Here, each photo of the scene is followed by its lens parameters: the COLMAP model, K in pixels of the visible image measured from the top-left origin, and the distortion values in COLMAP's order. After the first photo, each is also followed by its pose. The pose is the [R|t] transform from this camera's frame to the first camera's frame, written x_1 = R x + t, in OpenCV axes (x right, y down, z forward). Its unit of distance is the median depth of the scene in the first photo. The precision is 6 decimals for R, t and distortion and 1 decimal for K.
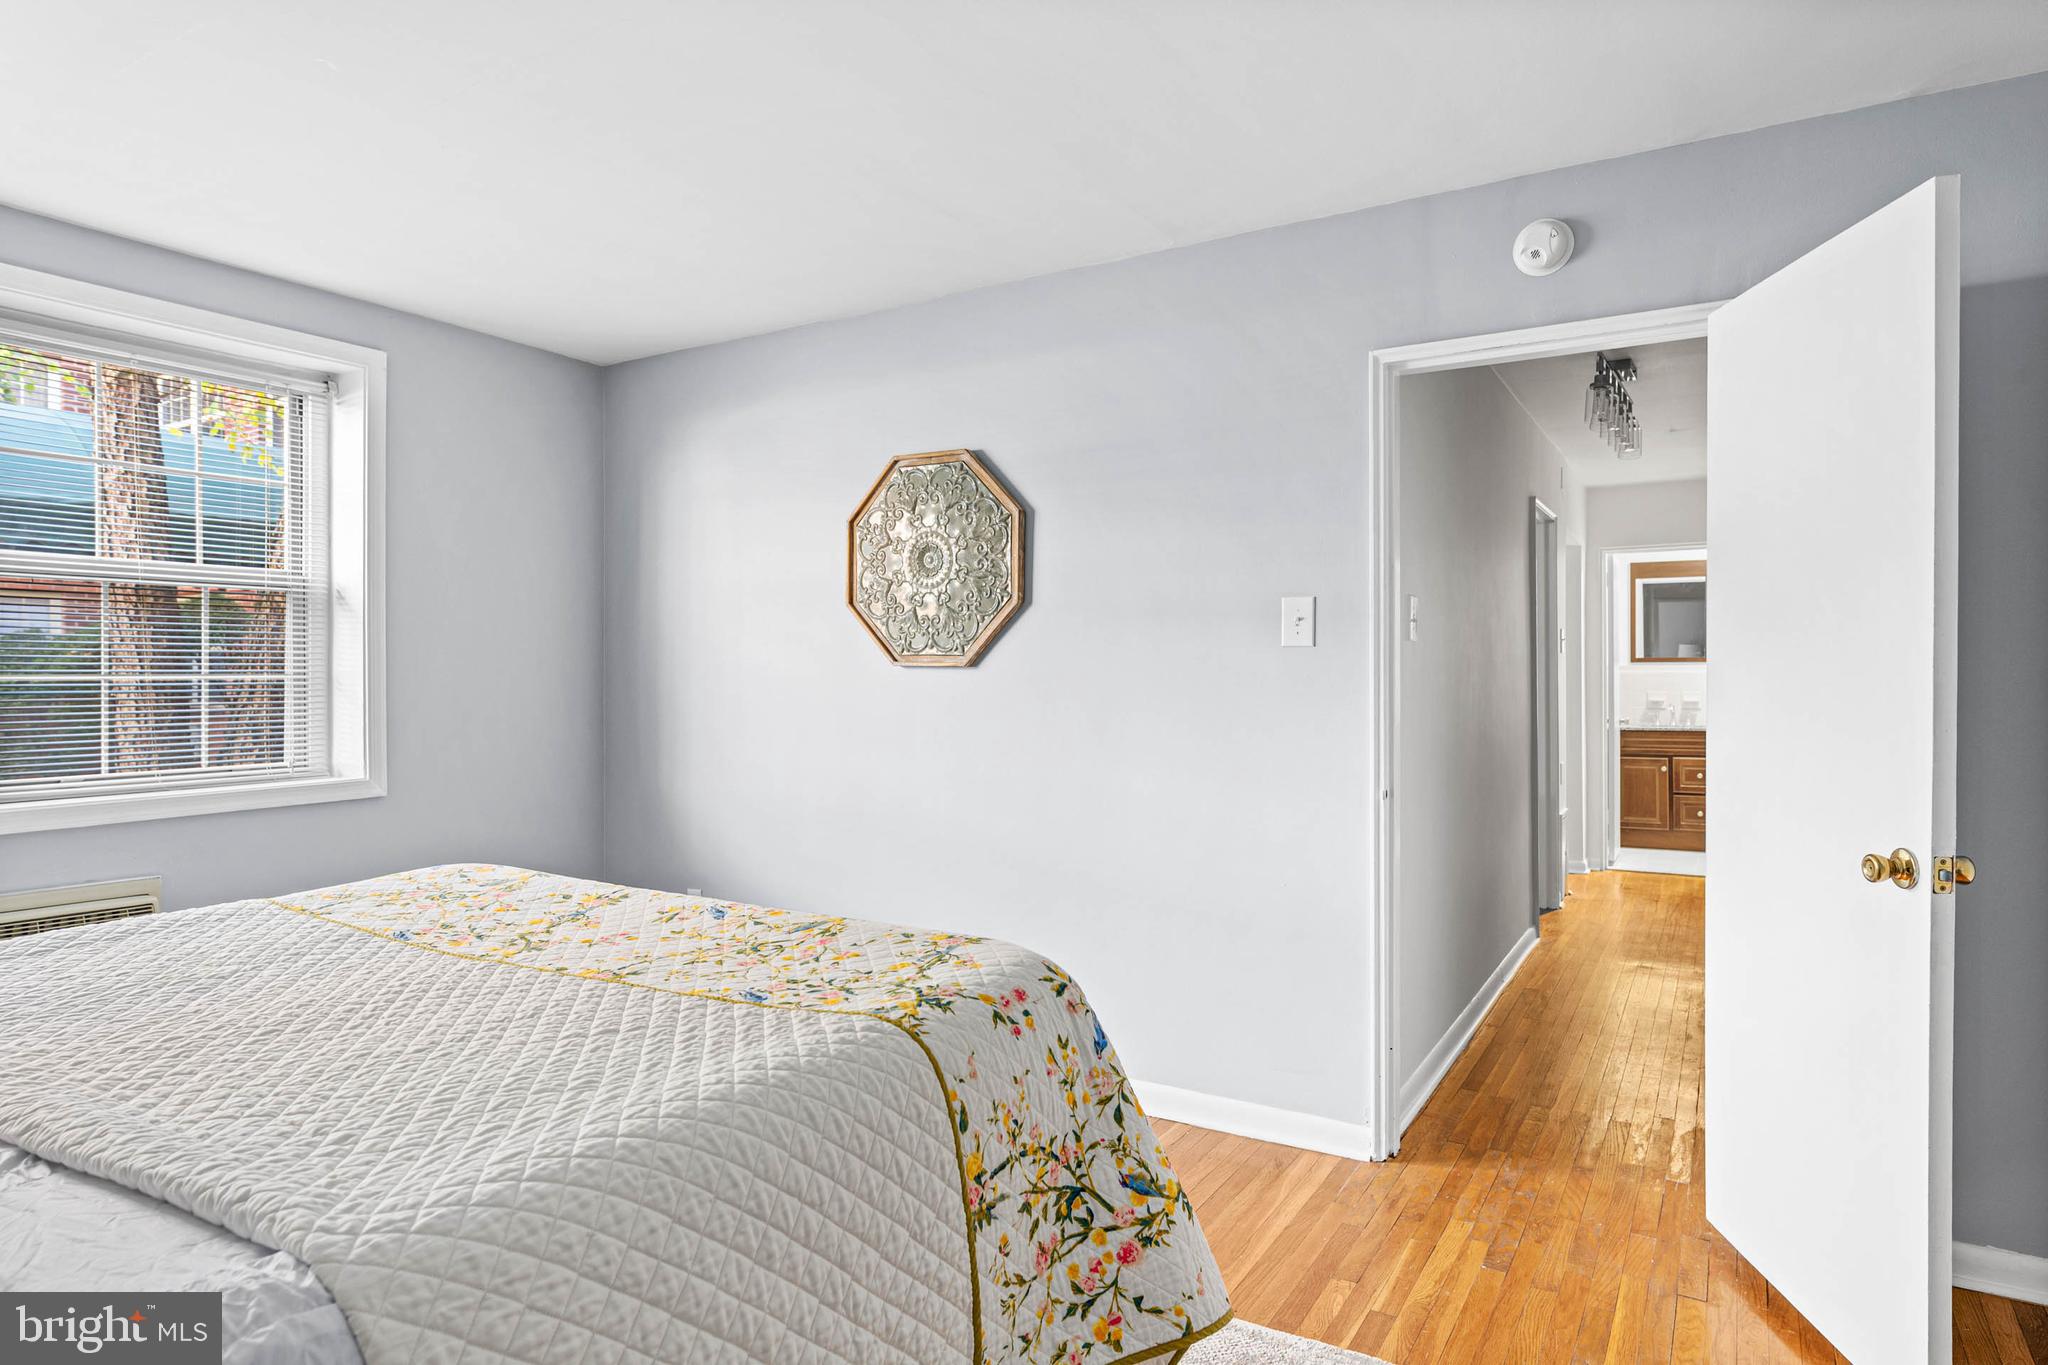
lens RADIAL K [[1191.0, 0, 1005.3], [0, 1191.0, 680.0], [0, 0, 1]] dist [0.008594, -0.006604]
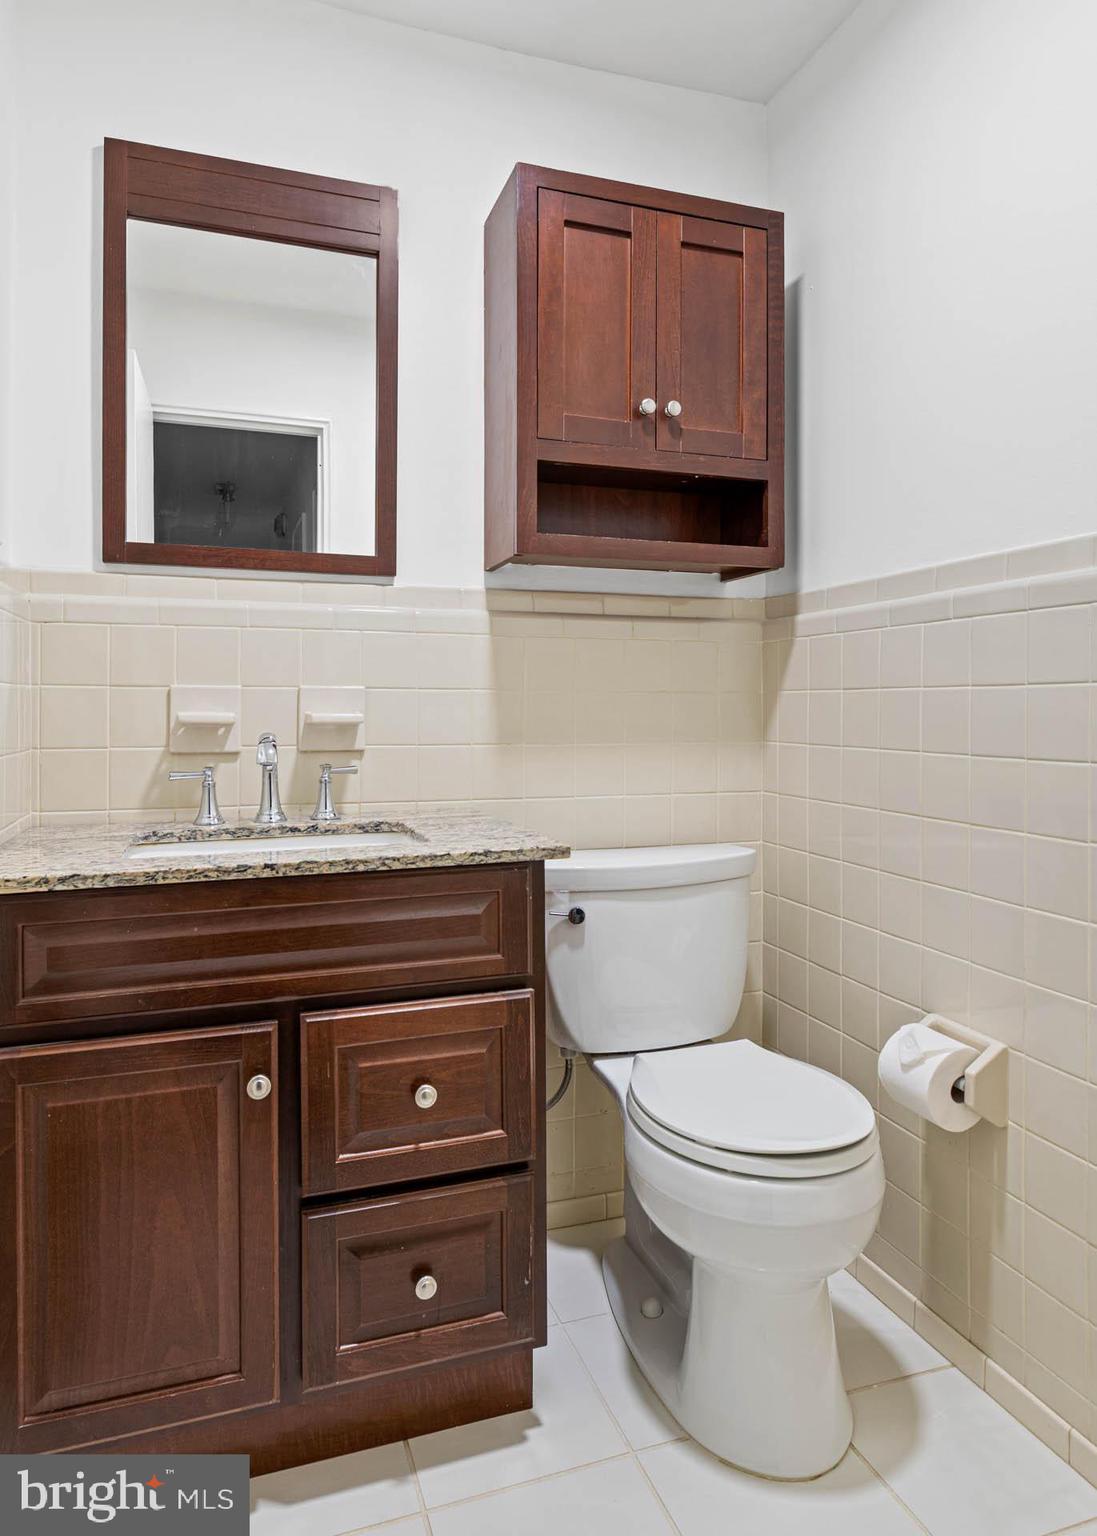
lens RADIAL K [[929.6, 0, 536.6], [0, 929.6, 715.2], [0, 0, 1]] dist [0.002416, 0.000502]
pose [[0.642882, -0.006638, 0.765936, 0.446528], [0.002152, 0.999974, 0.006860, 0.015029], [-0.765962, -0.002762, 0.642880, 0.831519]]
